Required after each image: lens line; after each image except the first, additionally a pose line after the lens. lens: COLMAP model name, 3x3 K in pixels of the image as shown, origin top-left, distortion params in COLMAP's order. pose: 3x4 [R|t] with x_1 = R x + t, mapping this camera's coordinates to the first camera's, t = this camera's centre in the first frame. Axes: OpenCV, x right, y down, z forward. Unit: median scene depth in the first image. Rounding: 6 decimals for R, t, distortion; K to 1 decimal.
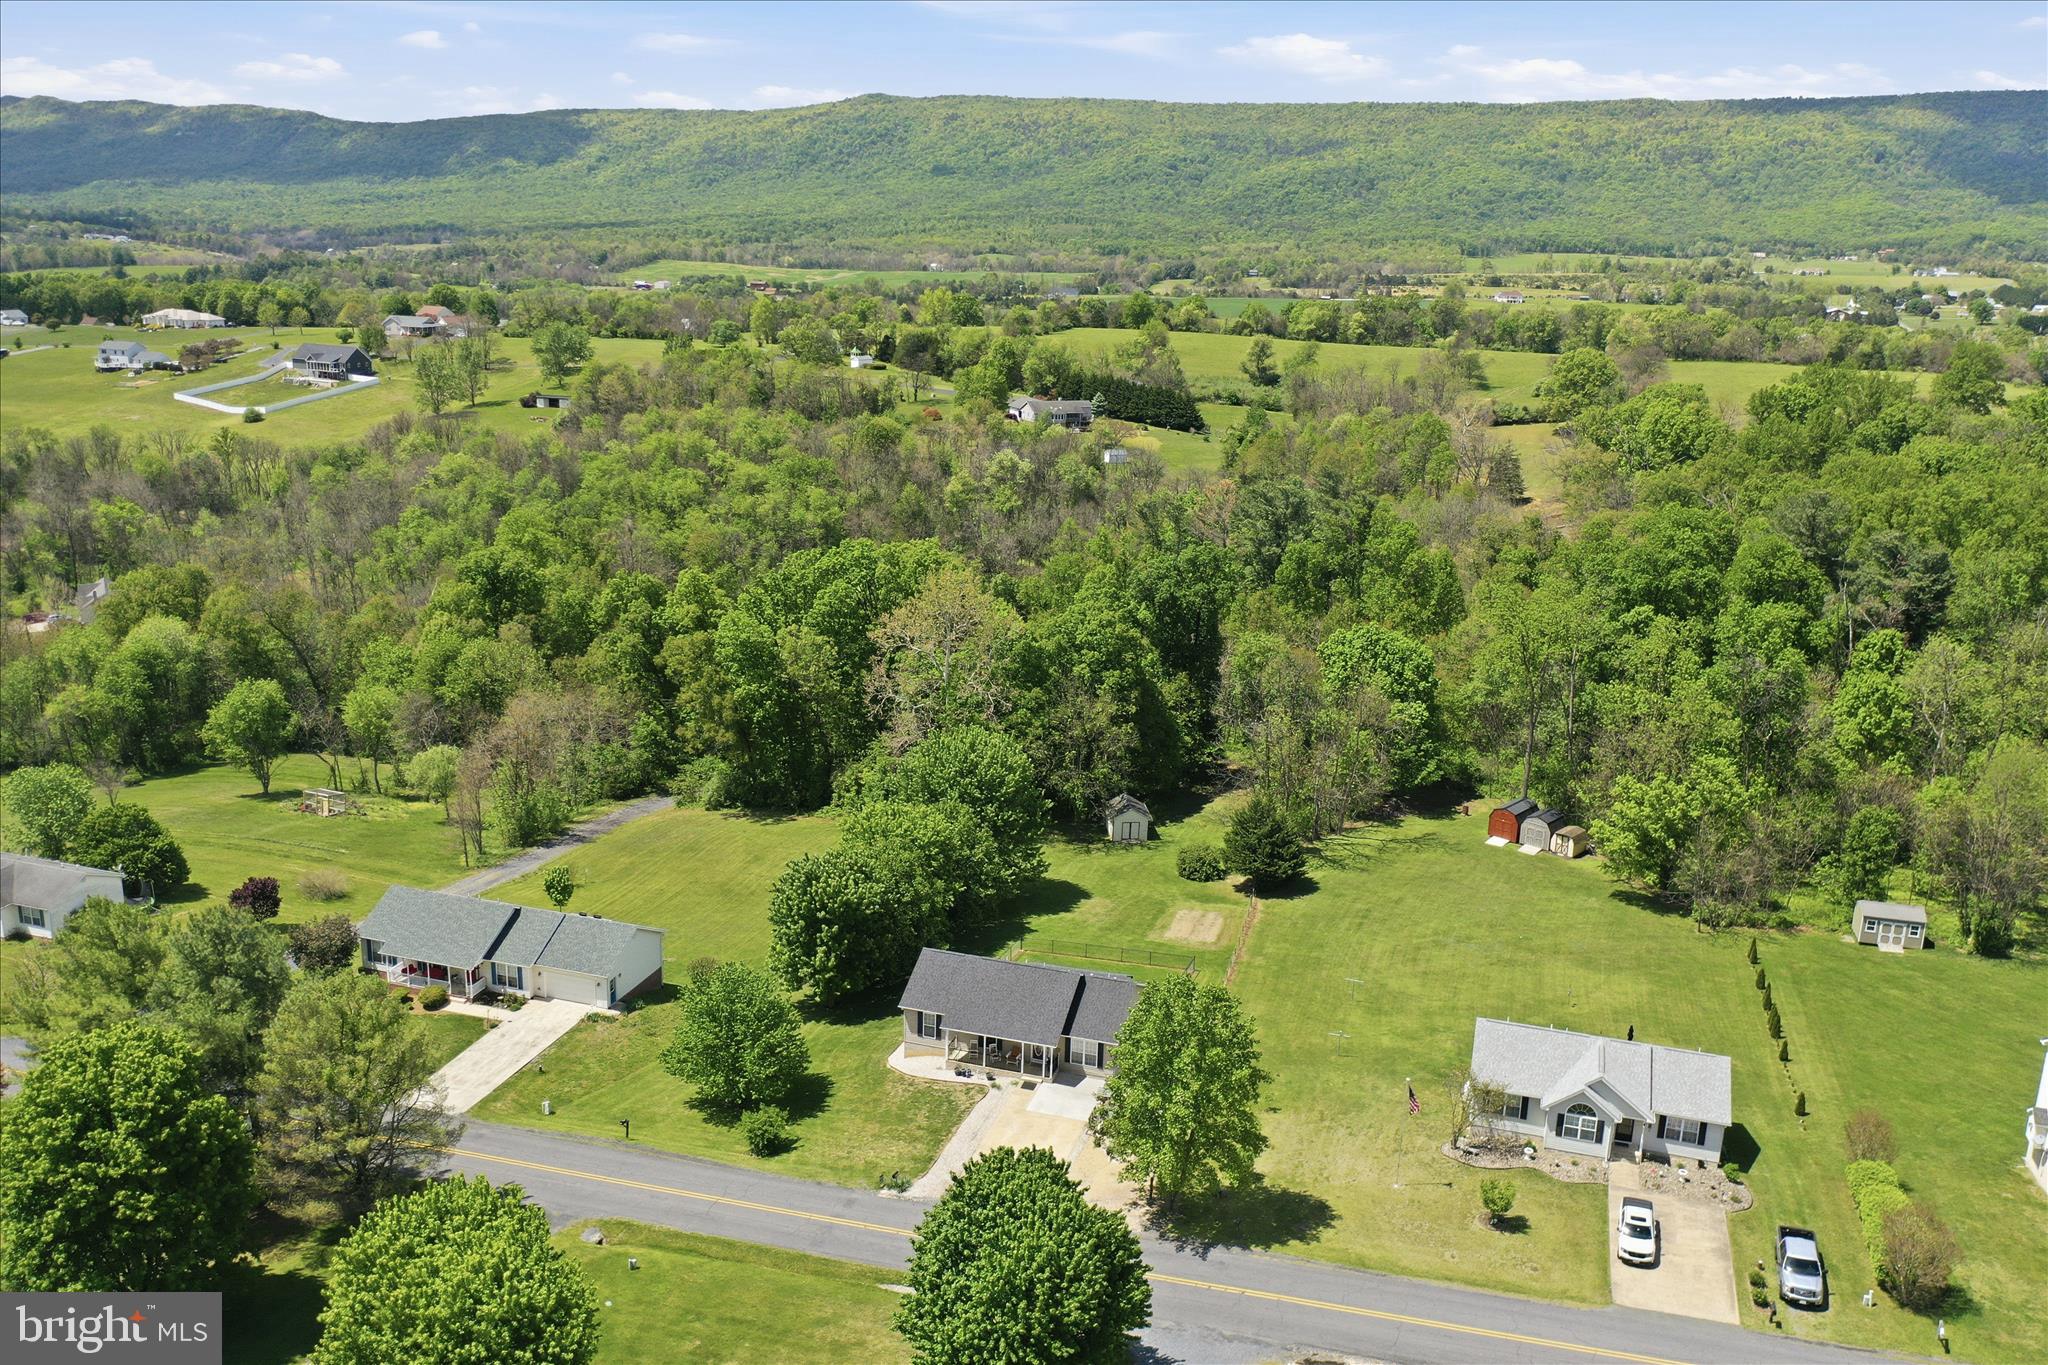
lens RADIAL K [[1633.7, 0, 1010.1], [0, 1633.7, 686.4], [0, 0, 1]] dist [-0.004919, 0.002935]
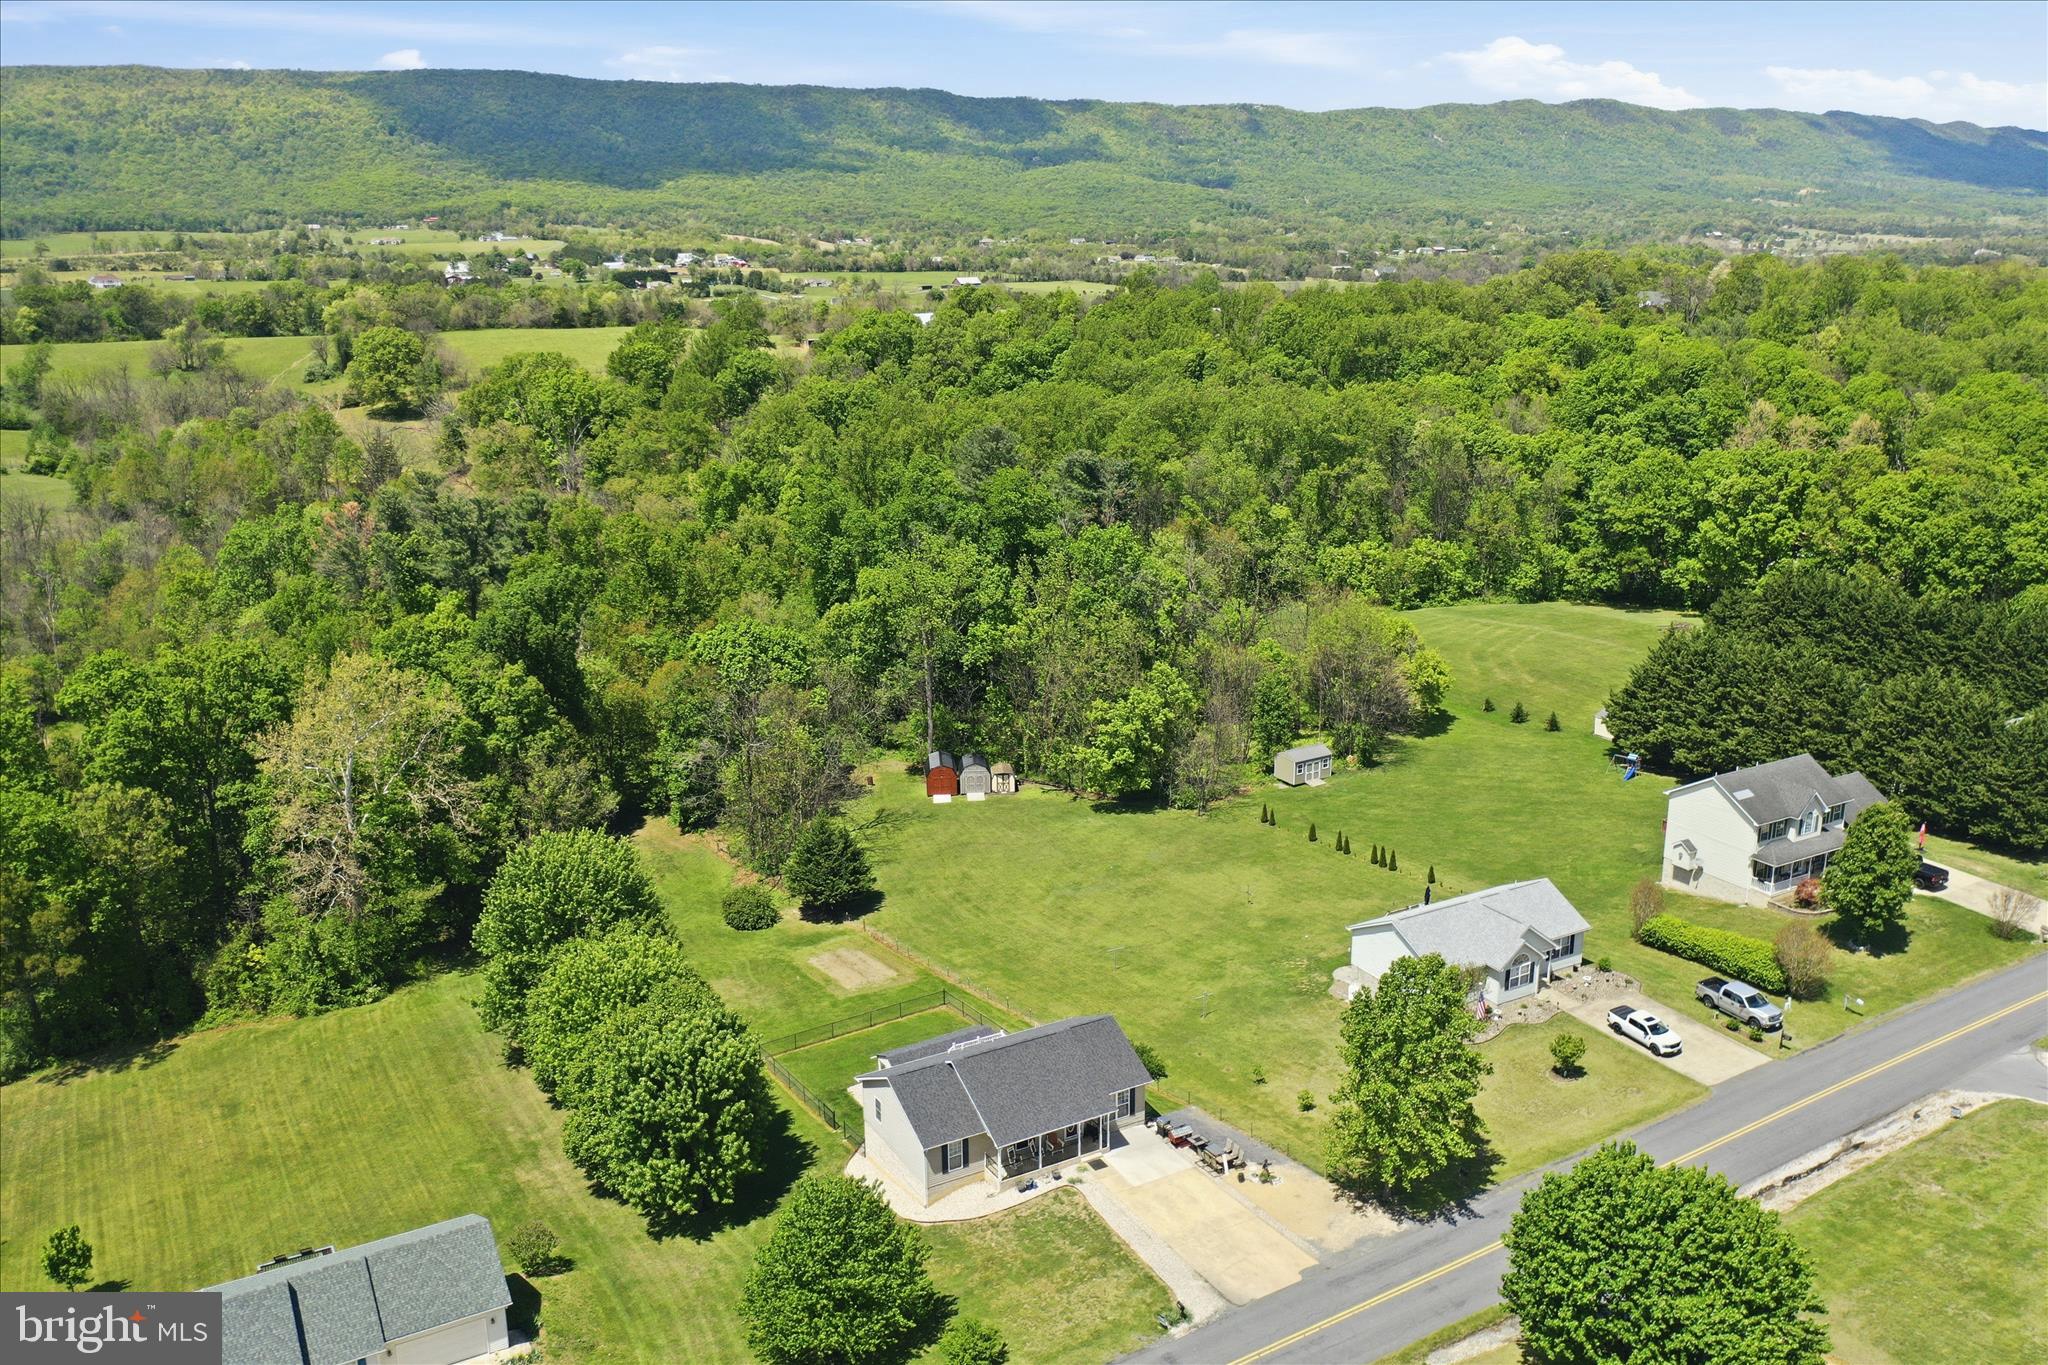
lens RADIAL K [[1633.7, 0, 1010.1], [0, 1633.7, 686.4], [0, 0, 1]] dist [-0.004919, 0.002935]
pose [[0.678519, -0.227863, 0.698348, -0.189107], [0.216915, 0.970431, 0.105886, -0.036783], [-0.701826, 0.079637, 0.707883, 0.123200]]
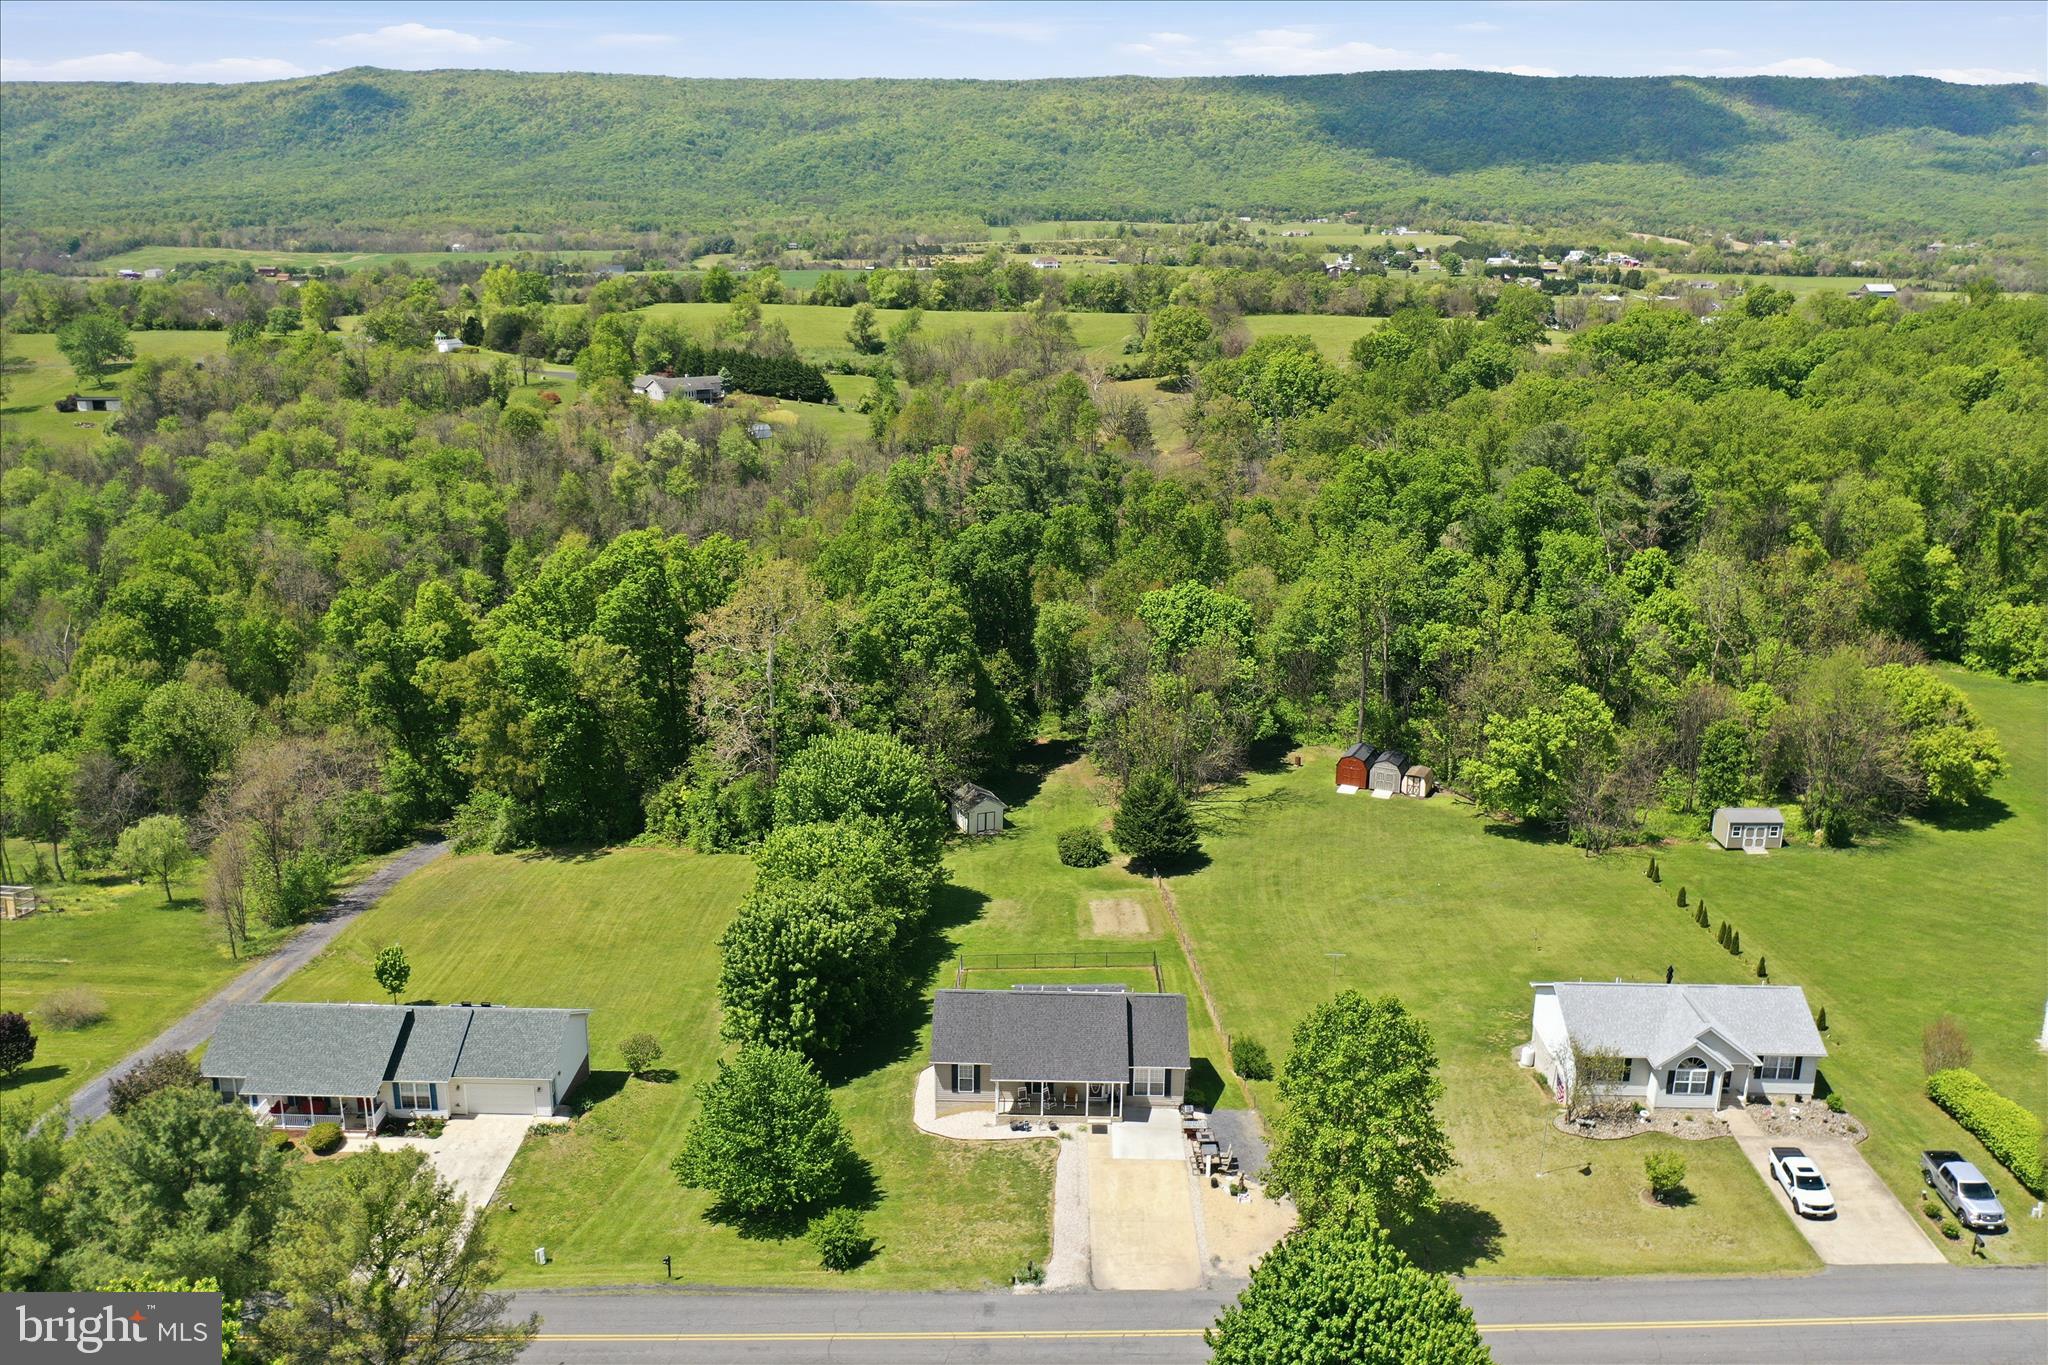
lens RADIAL K [[1604.1, 0, 1012.0], [0, 1604.1, 676.2], [0, 0, 1]] dist [-0.003587, 0.001792]
pose [[0.959254, -0.093946, 0.266468, -0.079079], [0.090383, 0.995577, 0.025632, -0.009201], [-0.267698, -0.000504, 0.963503, 0.054589]]
